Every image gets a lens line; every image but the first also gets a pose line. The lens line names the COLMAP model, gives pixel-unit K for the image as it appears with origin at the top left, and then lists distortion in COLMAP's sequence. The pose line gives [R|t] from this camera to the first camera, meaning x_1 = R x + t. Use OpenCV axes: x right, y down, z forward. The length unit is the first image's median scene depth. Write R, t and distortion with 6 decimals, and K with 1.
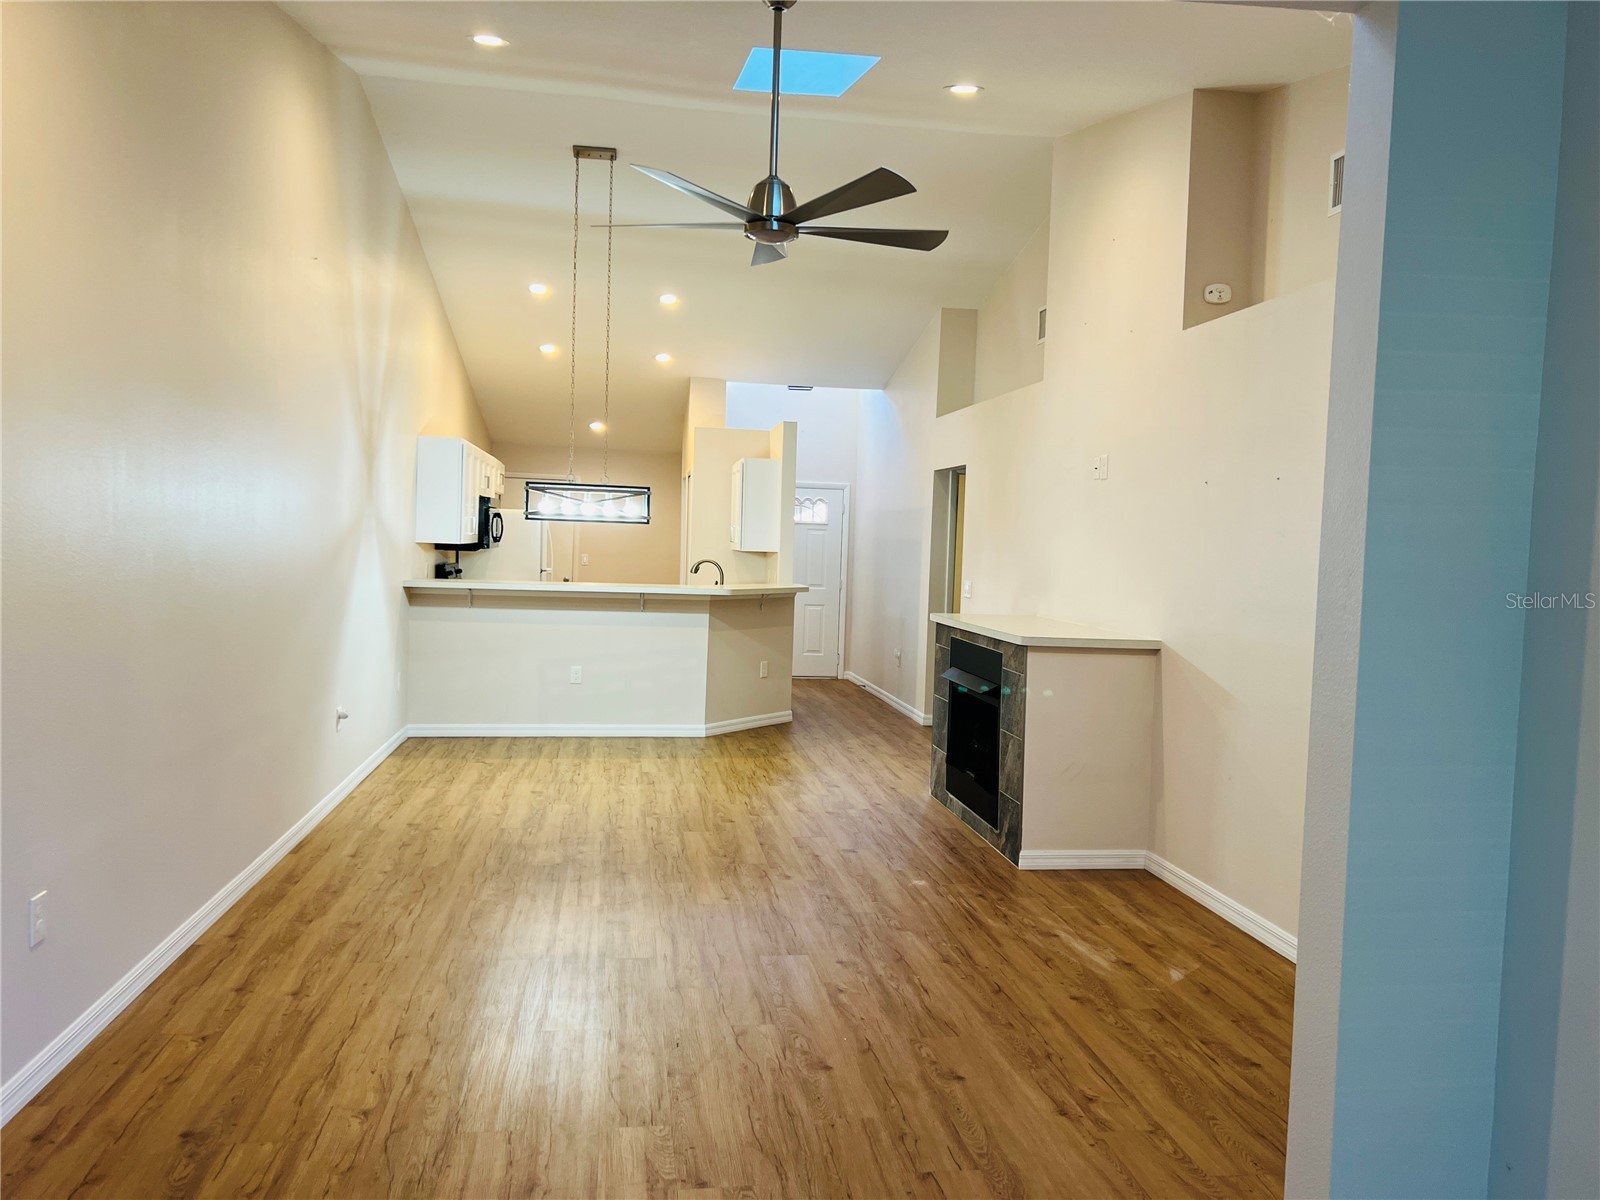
lens RADIAL K [[1226.8, 0, 799.6], [0, 1226.8, 602.7], [0, 0, 1]] dist [0.032675, -0.032485]
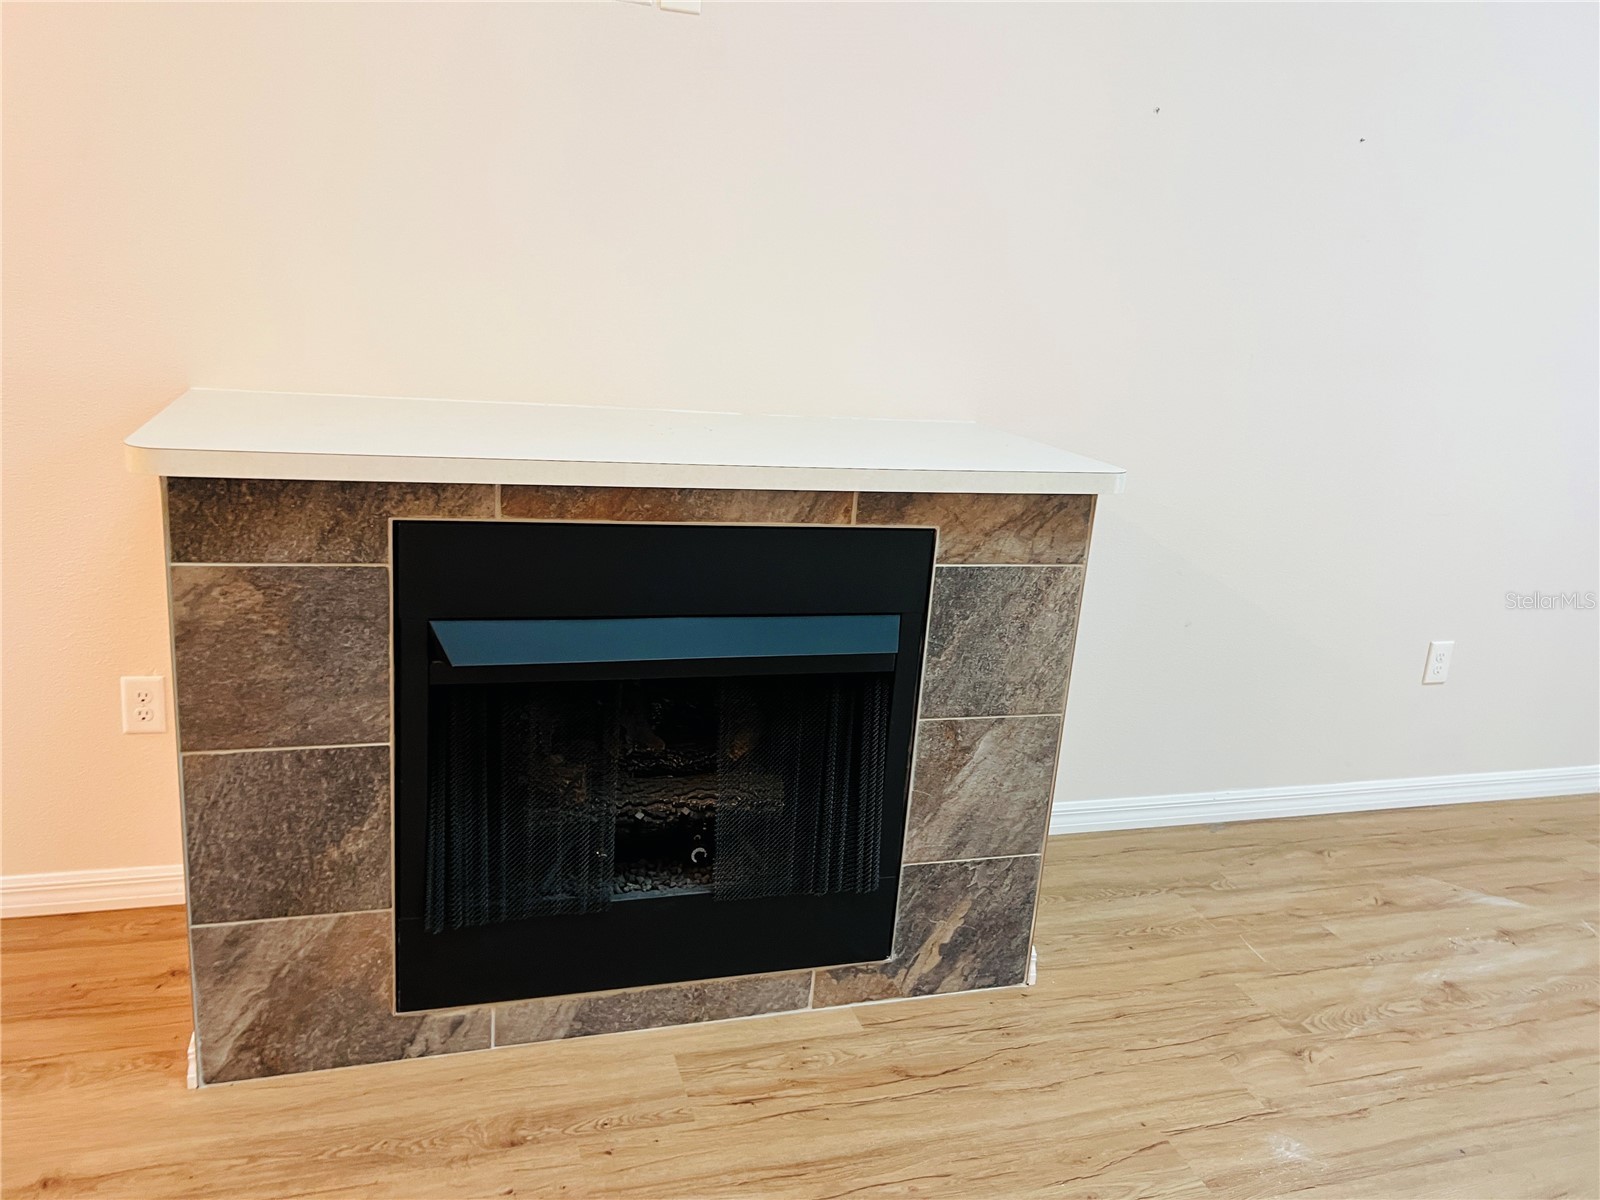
lens RADIAL K [[1226.8, 0, 801.3], [0, 1226.8, 598.5], [0, 0, 1]] dist [0.032675, -0.032485]
pose [[-0.149786, -0.309204, 0.939126, -0.217384], [-0.025306, 0.950729, 0.308988, -0.061648], [-0.988395, 0.022517, -0.150230, 1.345756]]
